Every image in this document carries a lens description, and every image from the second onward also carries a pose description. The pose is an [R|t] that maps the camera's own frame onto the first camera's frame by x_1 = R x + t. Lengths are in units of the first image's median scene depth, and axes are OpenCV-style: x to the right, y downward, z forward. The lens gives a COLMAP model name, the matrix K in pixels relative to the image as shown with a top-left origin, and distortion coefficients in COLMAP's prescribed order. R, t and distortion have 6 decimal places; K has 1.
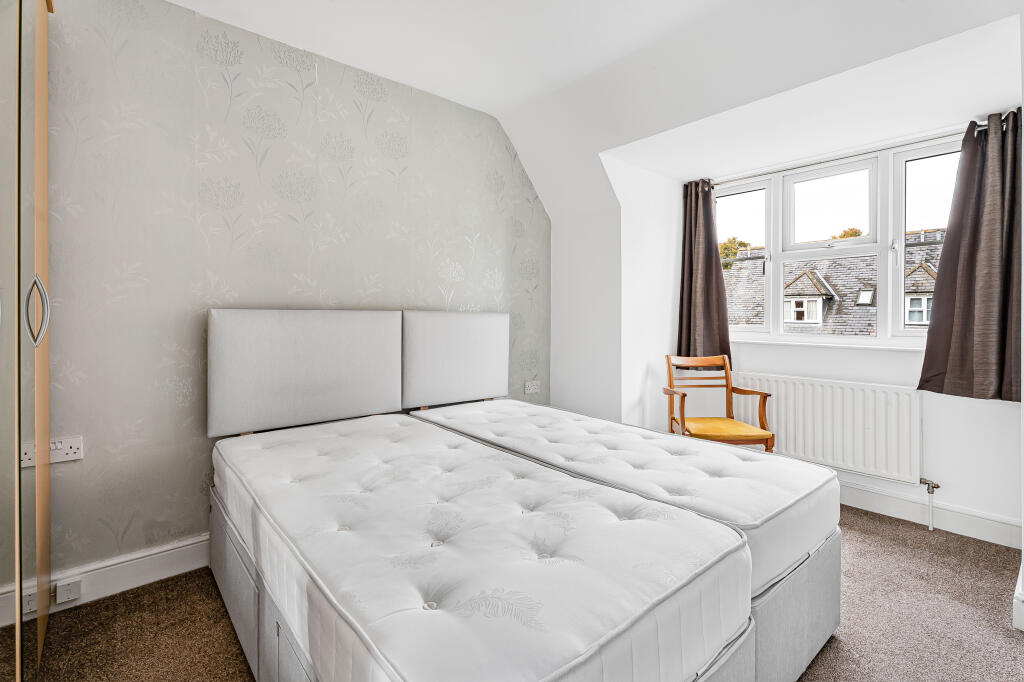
lens RADIAL K [[473.8, 0, 518.6], [0, 473.8, 320.9], [0, 0, 1]] dist [-0.002603, -0.000542]
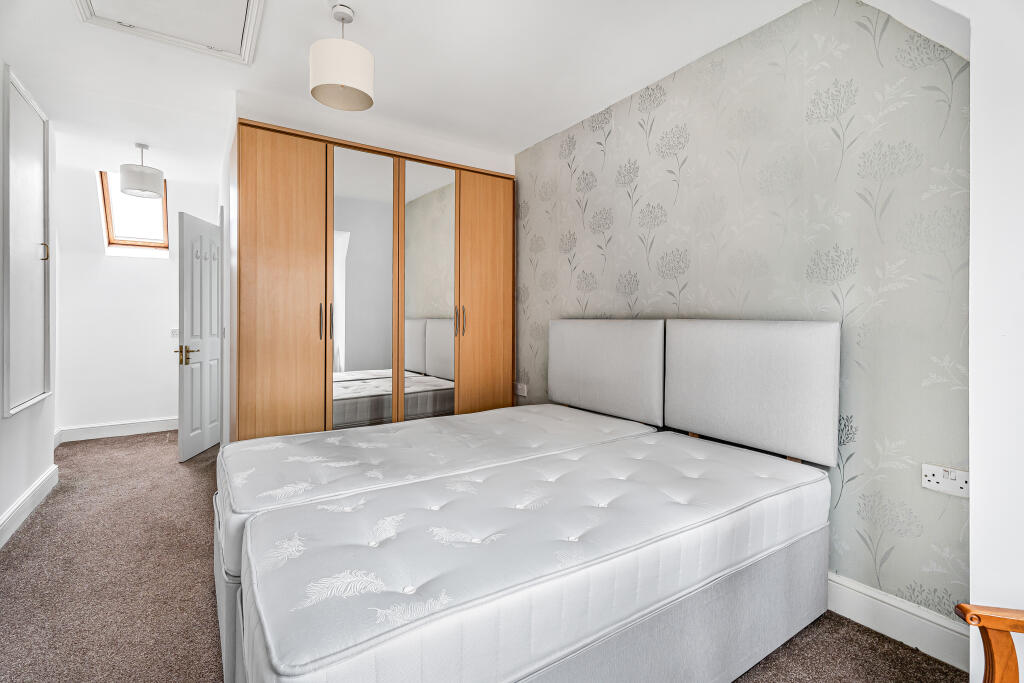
lens RADIAL K [[473.8, 0, 512.1], [0, 473.8, 332.6], [0, 0, 1]] dist [-0.002603, -0.000542]
pose [[-0.131711, 0.019466, -0.991097, 0.731948], [-0.011755, 0.999706, 0.021198, -0.011896], [0.991219, 0.014442, -0.131443, 0.841621]]
